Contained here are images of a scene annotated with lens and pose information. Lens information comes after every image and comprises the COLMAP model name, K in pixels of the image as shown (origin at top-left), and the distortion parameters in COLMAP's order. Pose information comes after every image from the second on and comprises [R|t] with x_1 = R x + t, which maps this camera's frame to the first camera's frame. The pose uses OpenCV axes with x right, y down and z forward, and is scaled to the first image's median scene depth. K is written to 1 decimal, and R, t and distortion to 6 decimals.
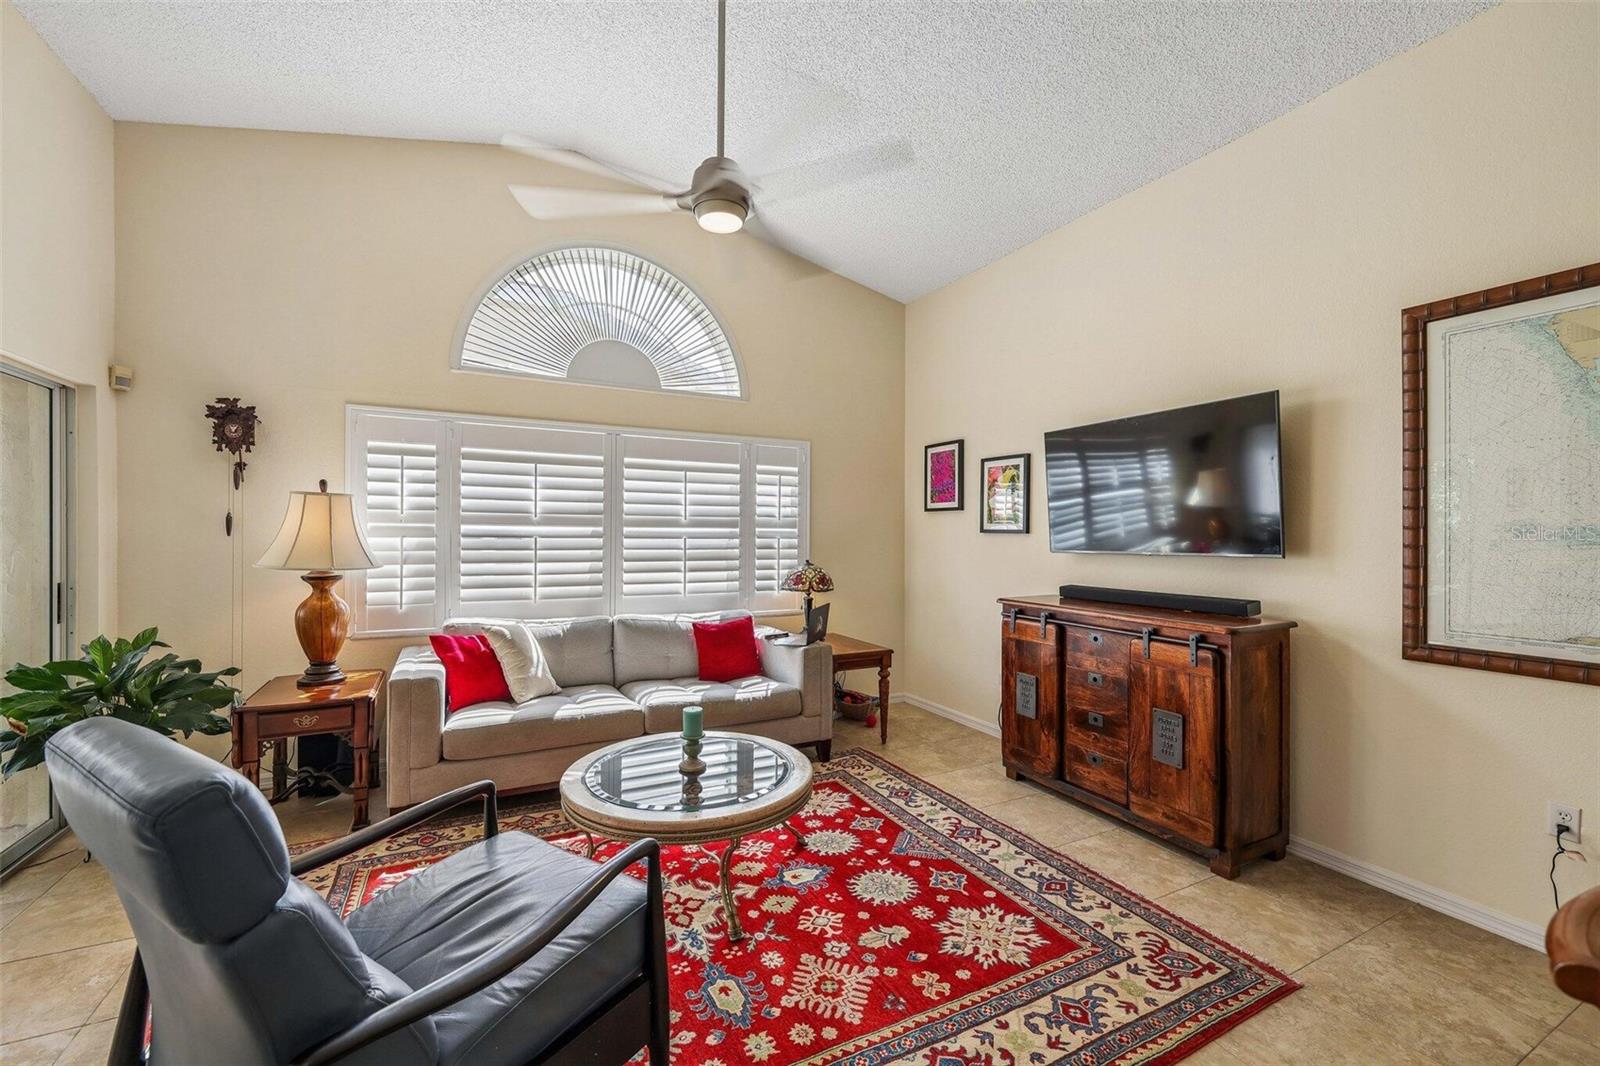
lens RADIAL K [[645.7, 0, 798.8], [0, 645.7, 535.7], [0, 0, 1]] dist [0.000588, 0.000181]
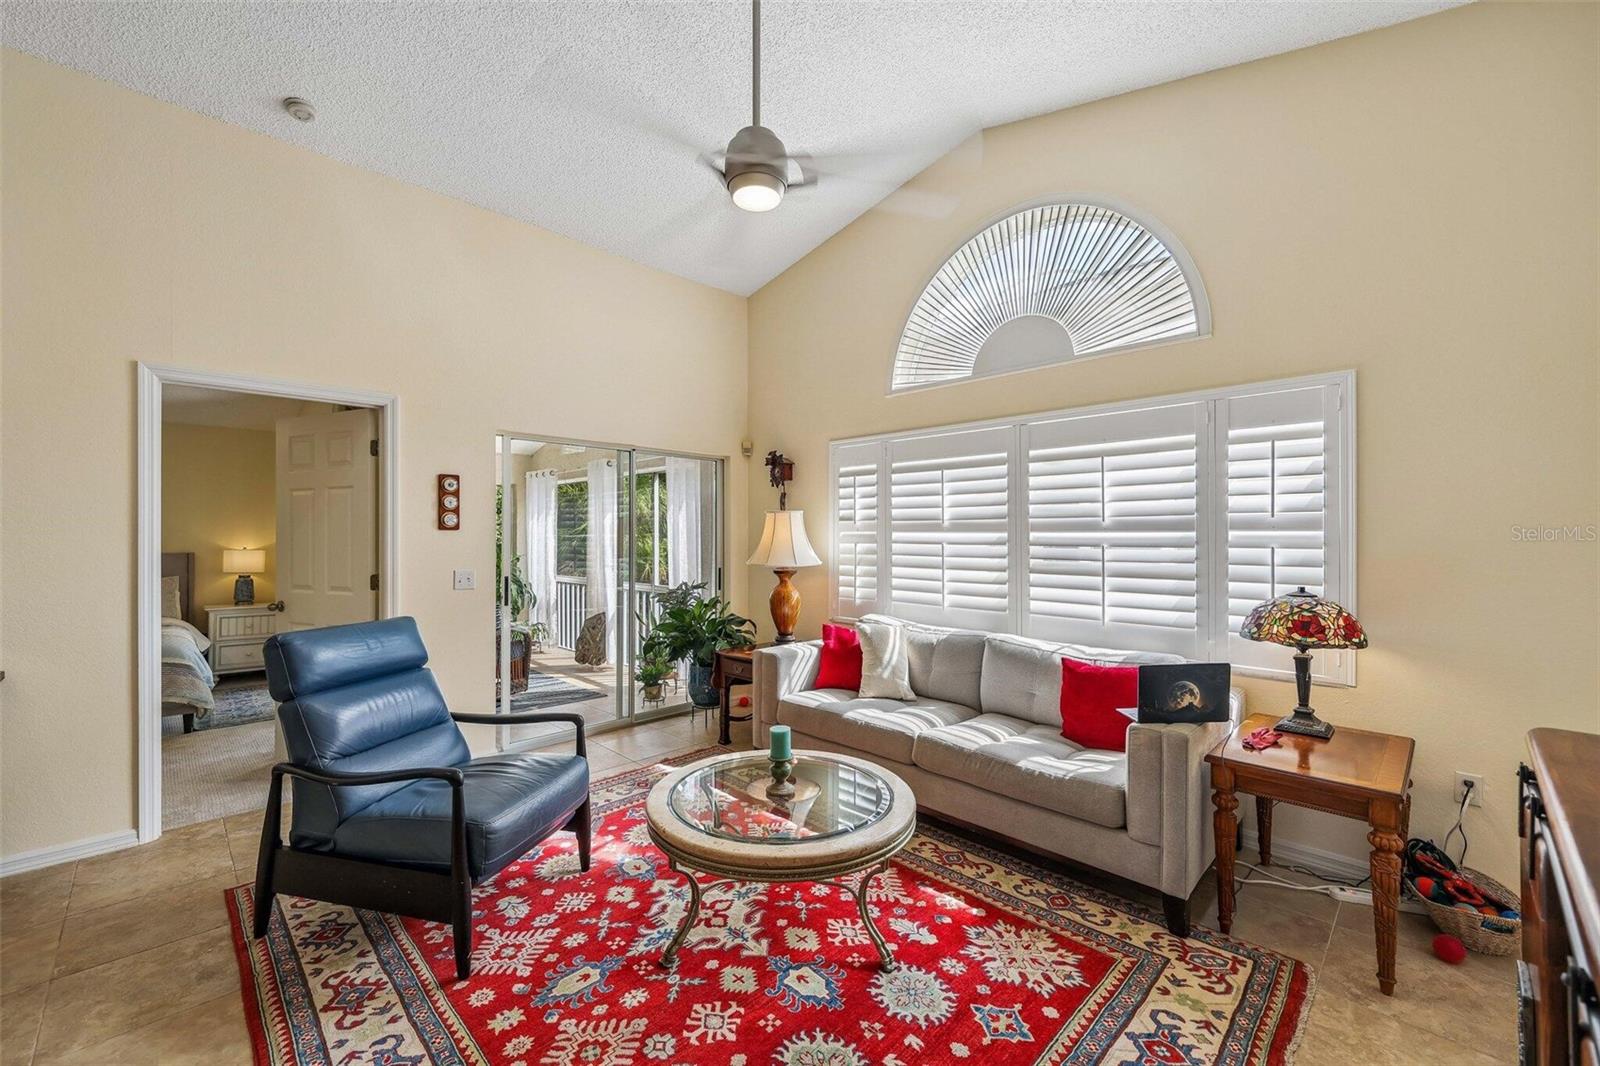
lens RADIAL K [[645.7, 0, 798.8], [0, 645.7, 535.7], [0, 0, 1]] dist [0.000588, 0.000181]
pose [[0.305643, -0.008840, -0.952105, 0.600979], [-0.004986, 0.999928, -0.010885, 0.002236], [0.952133, 0.008074, 0.305577, 0.612987]]
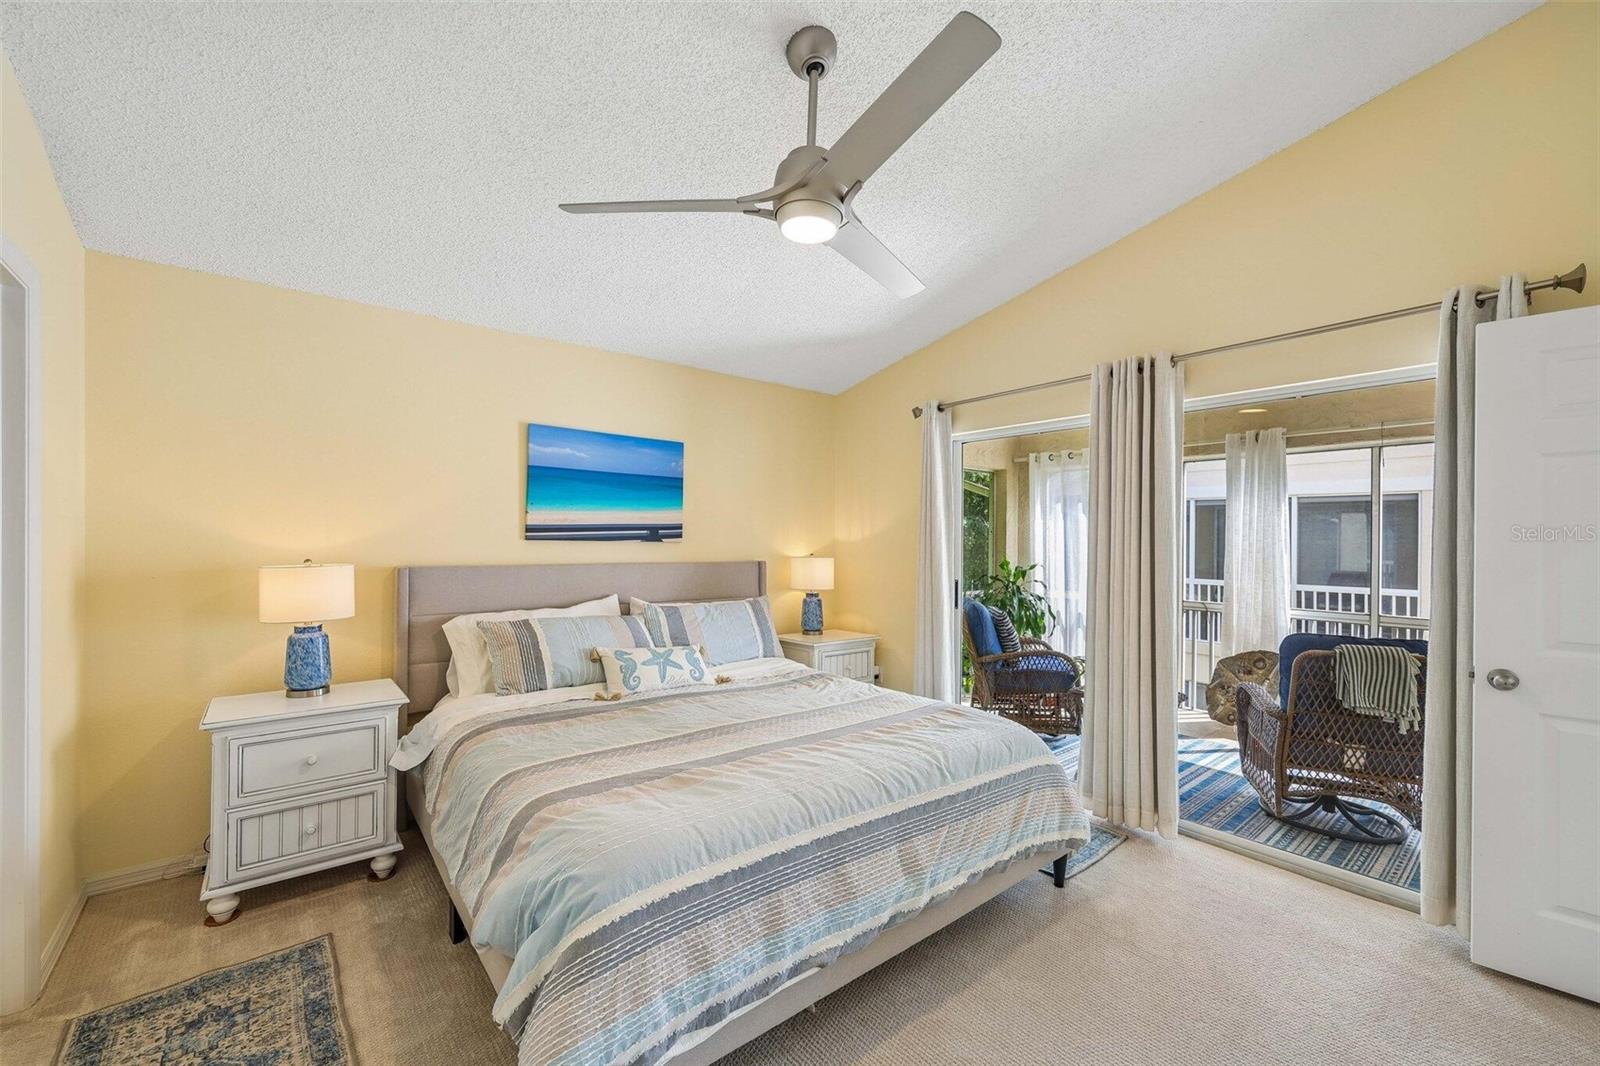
lens RADIAL K [[643.7, 0, 795.8], [0, 643.7, 534.6], [0, 0, 1]] dist [0.000418, -0.000117]
pose [[0.208182, -0.008392, -0.978054, -0.436629], [-0.011299, 0.999876, -0.010985, -0.001934], [0.978025, 0.013338, 0.208061, -0.719749]]
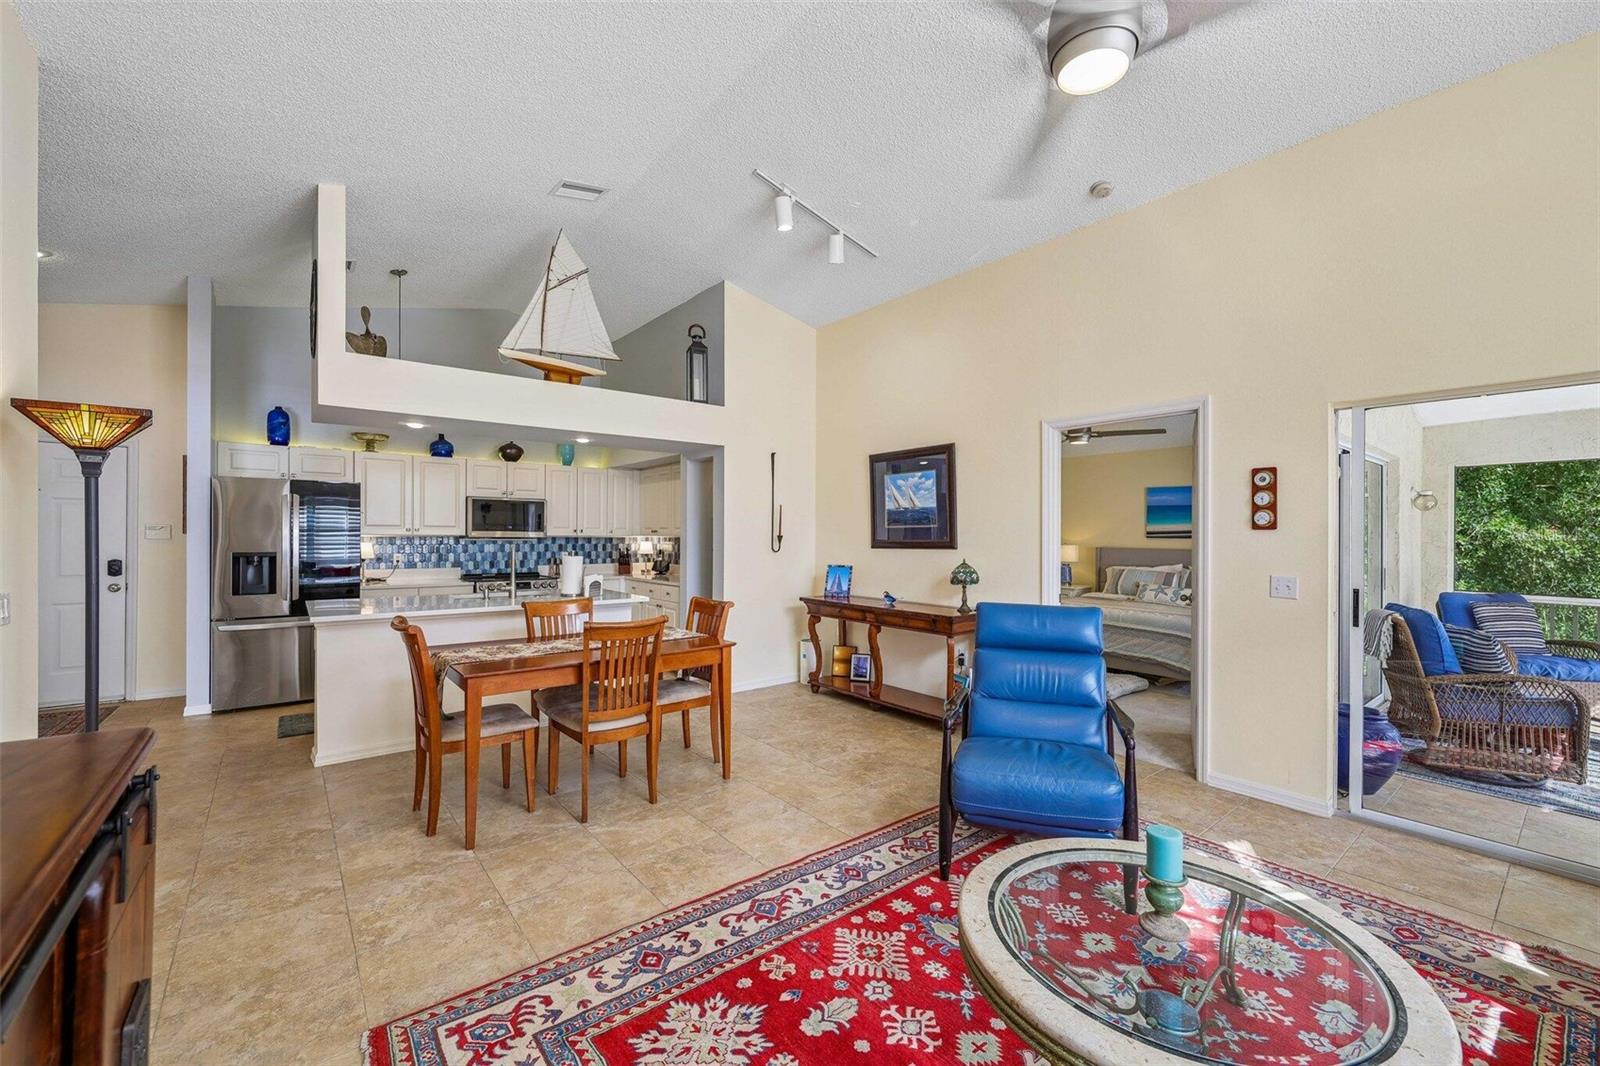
lens RADIAL K [[652.1, 0, 802.3], [0, 652.1, 534.3], [0, 0, 1]] dist [0.002863, 0.000135]
pose [[-0.978902, -0.012615, -0.203941, 0.241212], [-0.013599, 0.999902, 0.003427, -0.003537], [0.203878, 0.006128, -0.978977, 1.260646]]
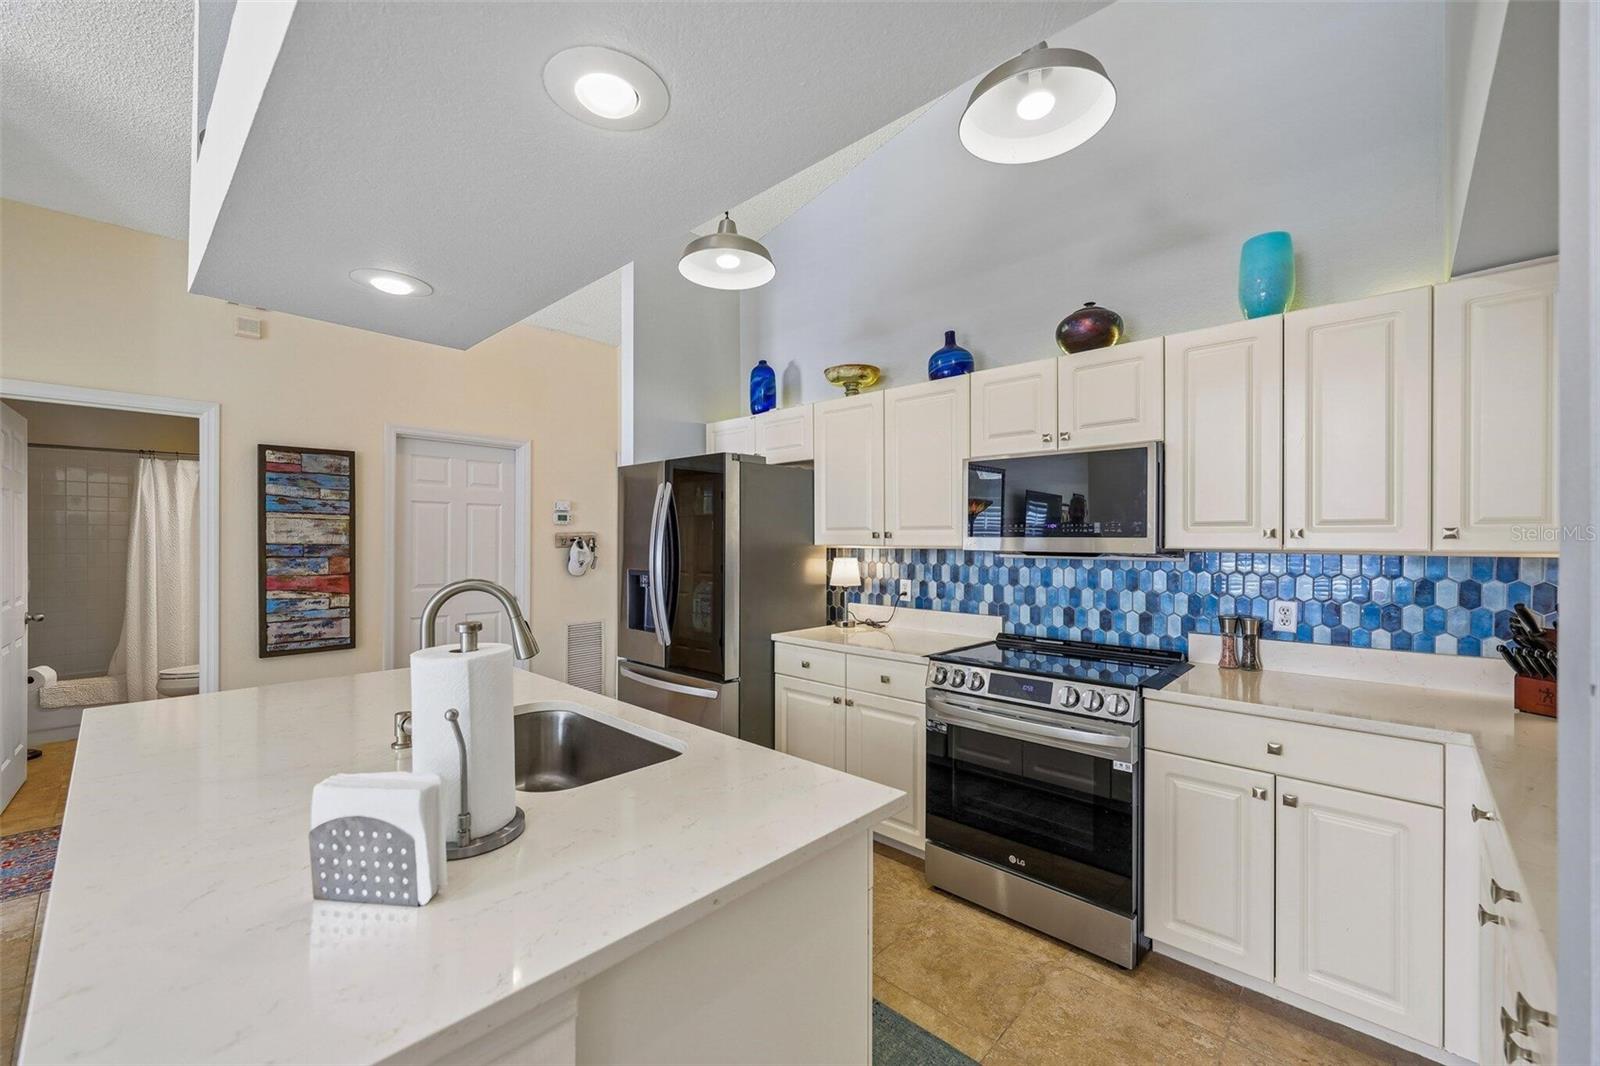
lens RADIAL K [[646.8, 0, 797.6], [0, 646.8, 540.5], [0, 0, 1]] dist [0.000502, -0.000129]
pose [[-0.339099, -0.009981, 0.940698, 0.092289], [0.002297, 0.999932, 0.011437, 0.001694], [-0.940748, 0.006039, -0.339053, -0.434830]]
